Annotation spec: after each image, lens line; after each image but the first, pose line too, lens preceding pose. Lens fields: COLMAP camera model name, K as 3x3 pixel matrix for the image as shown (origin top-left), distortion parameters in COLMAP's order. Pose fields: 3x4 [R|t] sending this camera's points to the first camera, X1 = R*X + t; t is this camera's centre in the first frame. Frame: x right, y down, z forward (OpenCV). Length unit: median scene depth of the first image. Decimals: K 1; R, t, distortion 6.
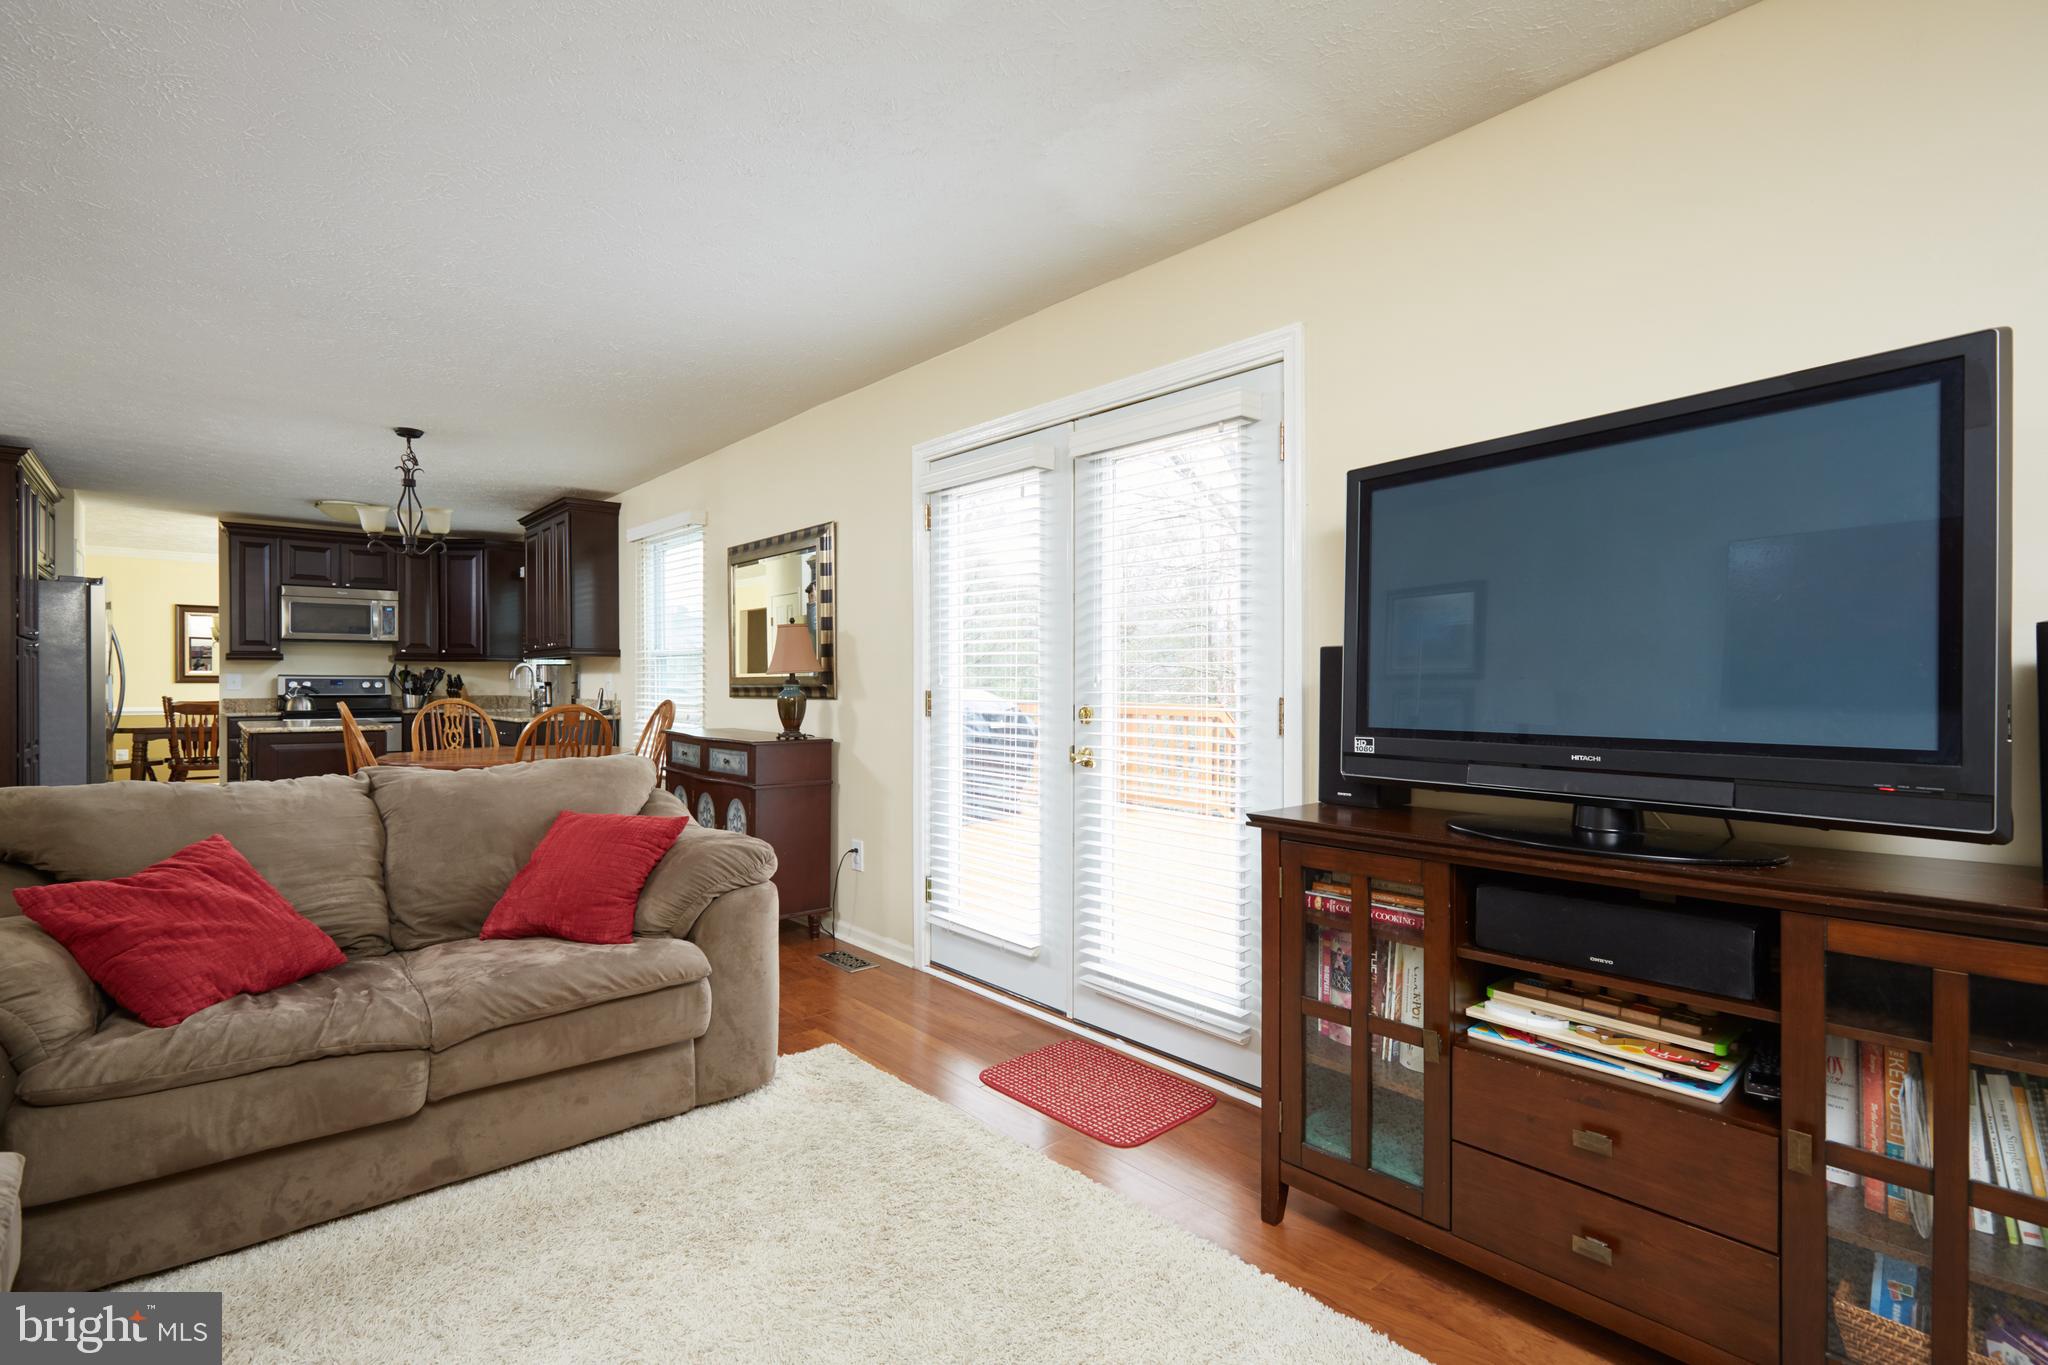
lens RADIAL K [[938.4, 0, 1024.9], [0, 938.4, 682.8], [0, 0, 1]] dist [0.003377, -0.000355]
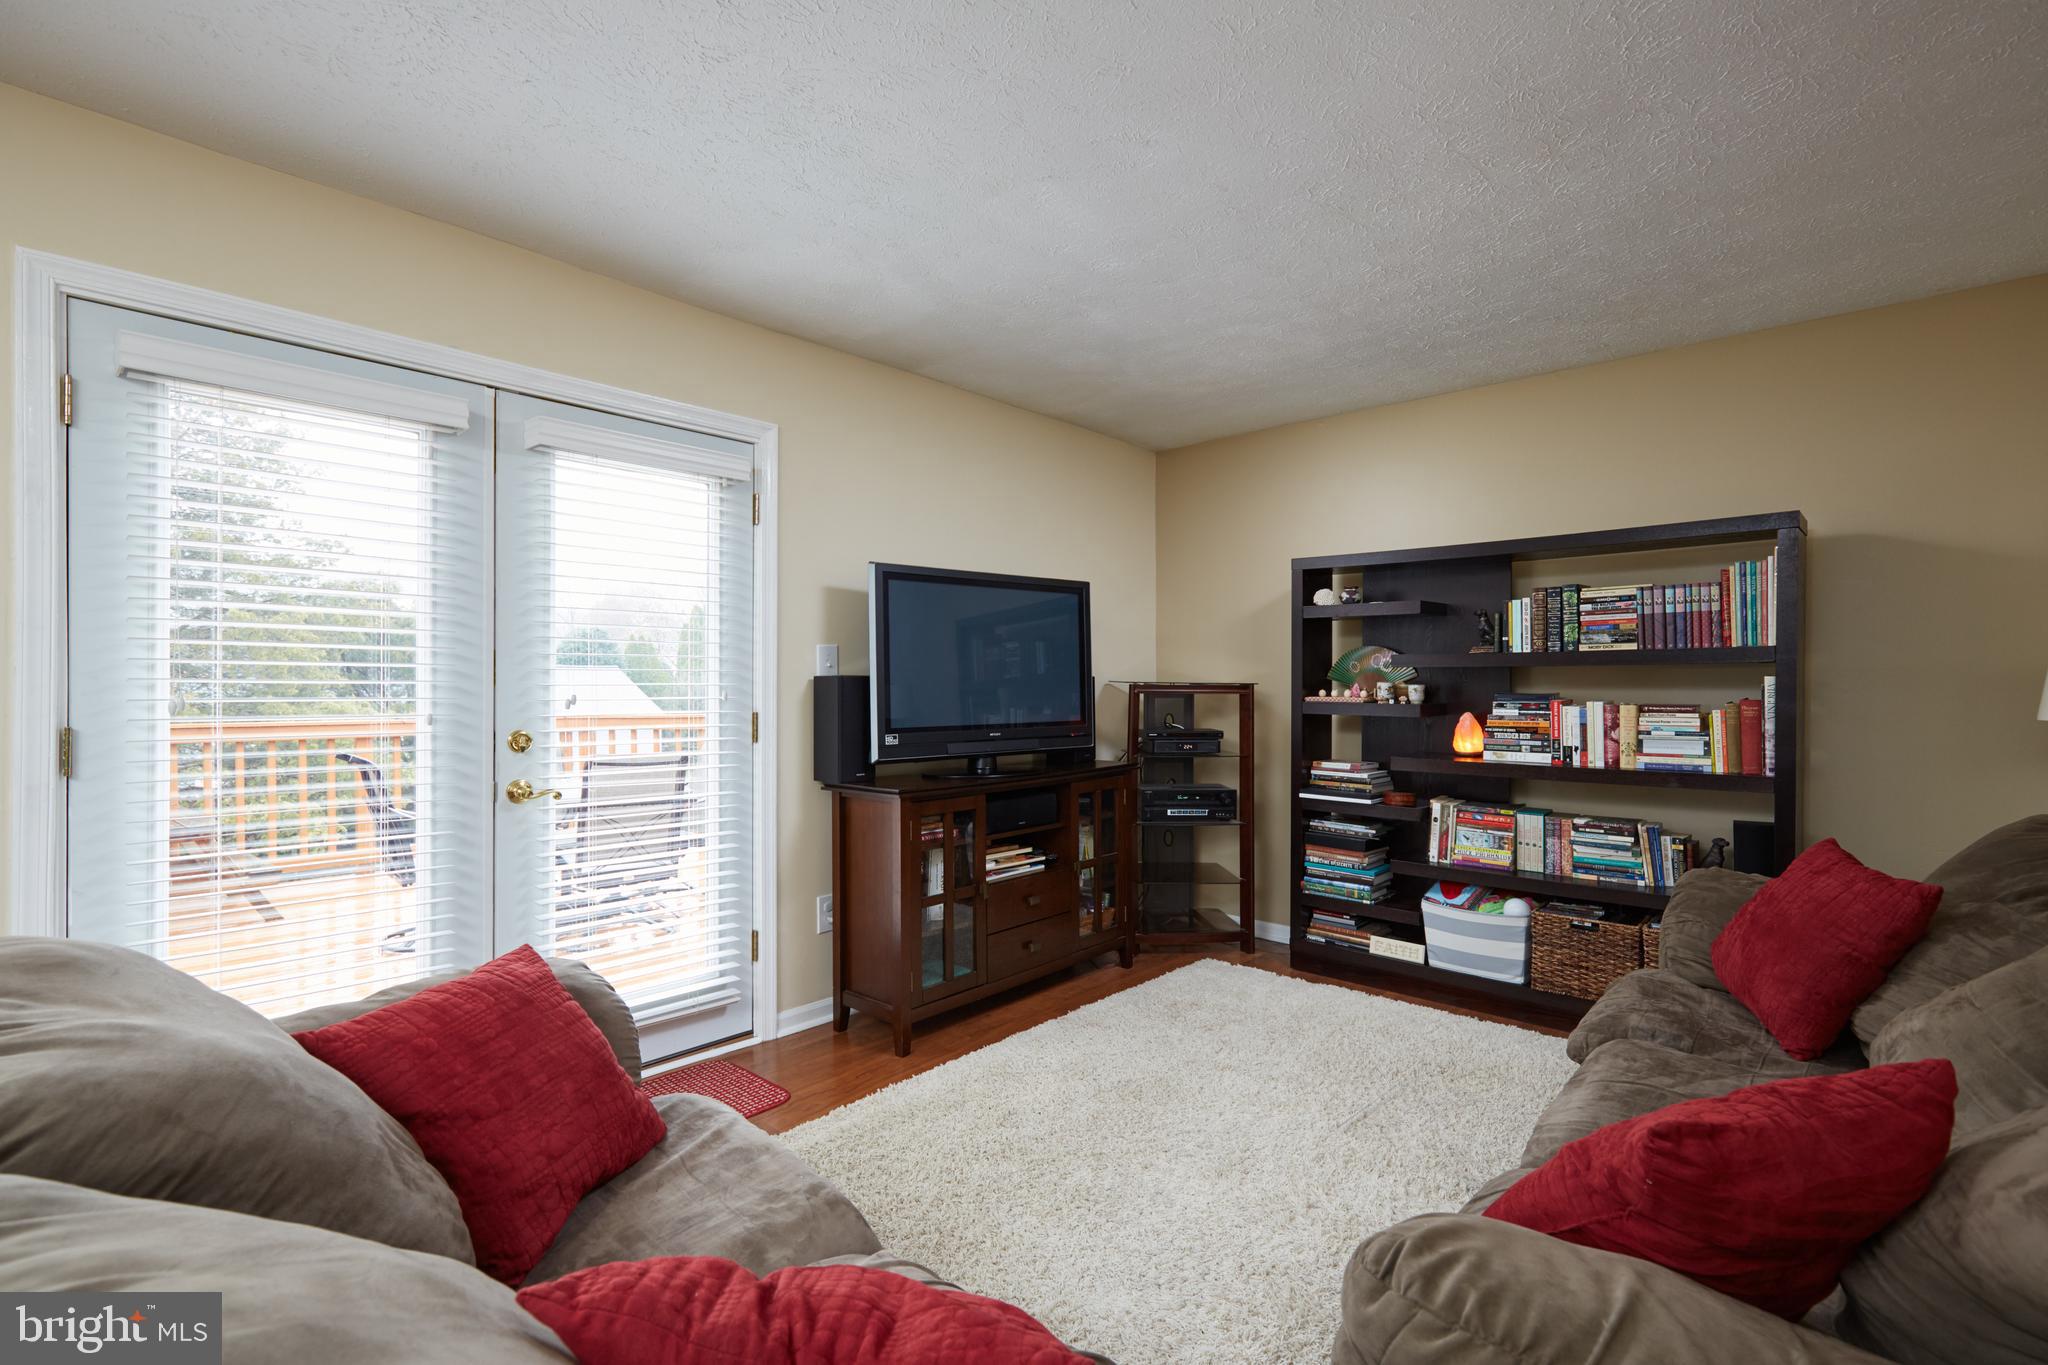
lens RADIAL K [[938.4, 0, 1028.0], [0, 938.4, 683.5], [0, 0, 1]] dist [0.003377, -0.000355]
pose [[-0.098270, -0.002952, 0.995155, -0.337667], [-0.000901, 0.999995, 0.002878, -0.009181], [-0.995159, -0.000614, -0.098273, 0.251985]]
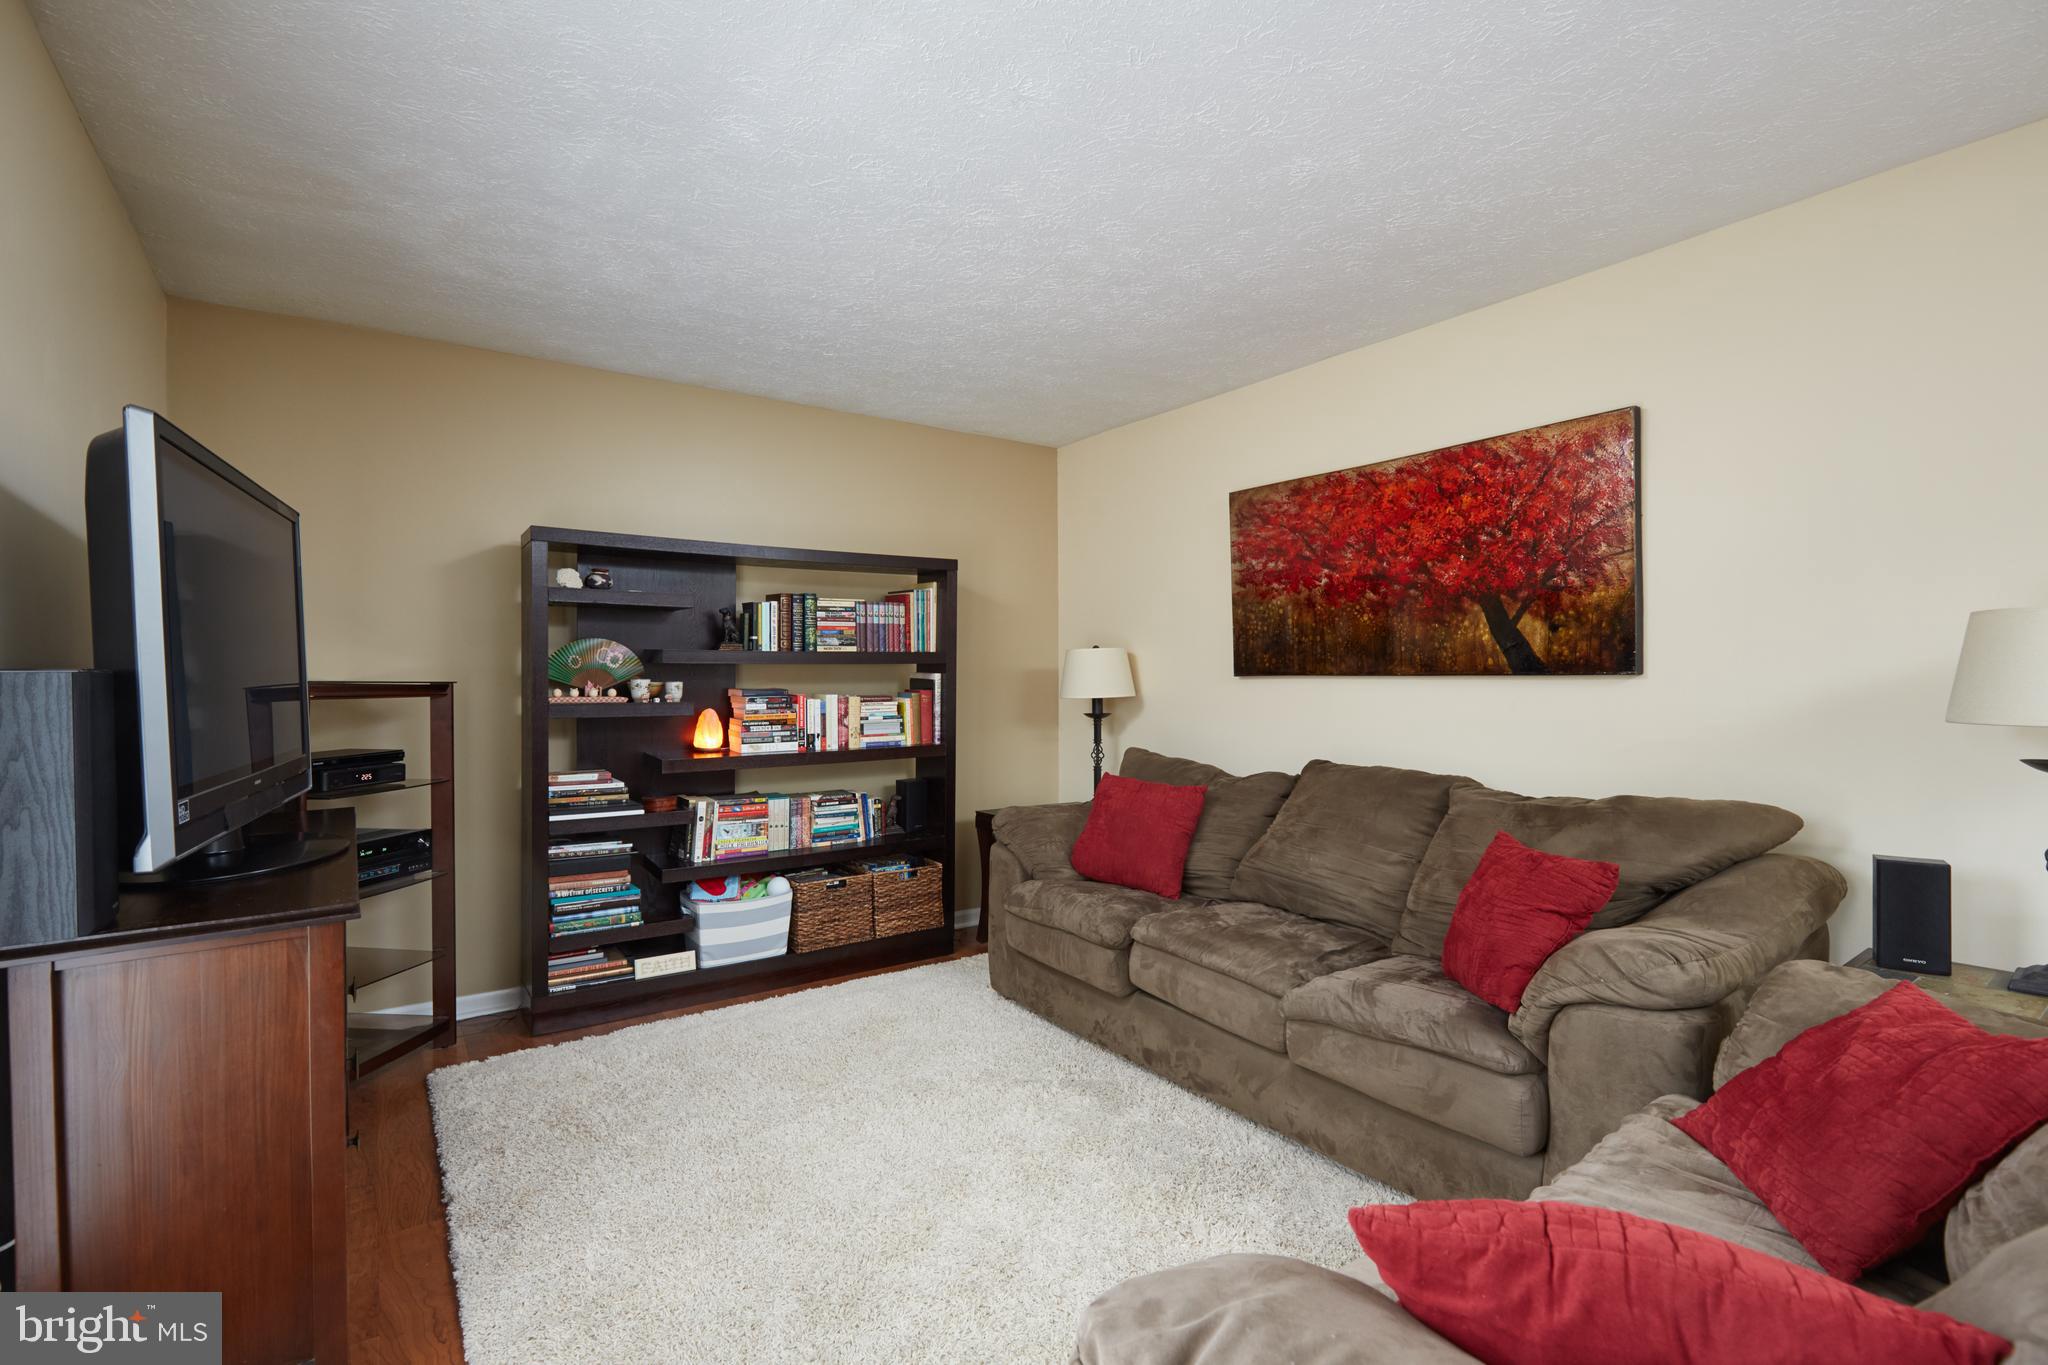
lens RADIAL K [[938.4, 0, 1037.8], [0, 938.4, 685.2], [0, 0, 1]] dist [0.003377, -0.000355]
pose [[-0.994300, 0.000282, 0.106616, -0.097584], [0.001386, 0.999946, 0.010286, -0.010088], [-0.106607, 0.010376, -0.994247, 0.448007]]
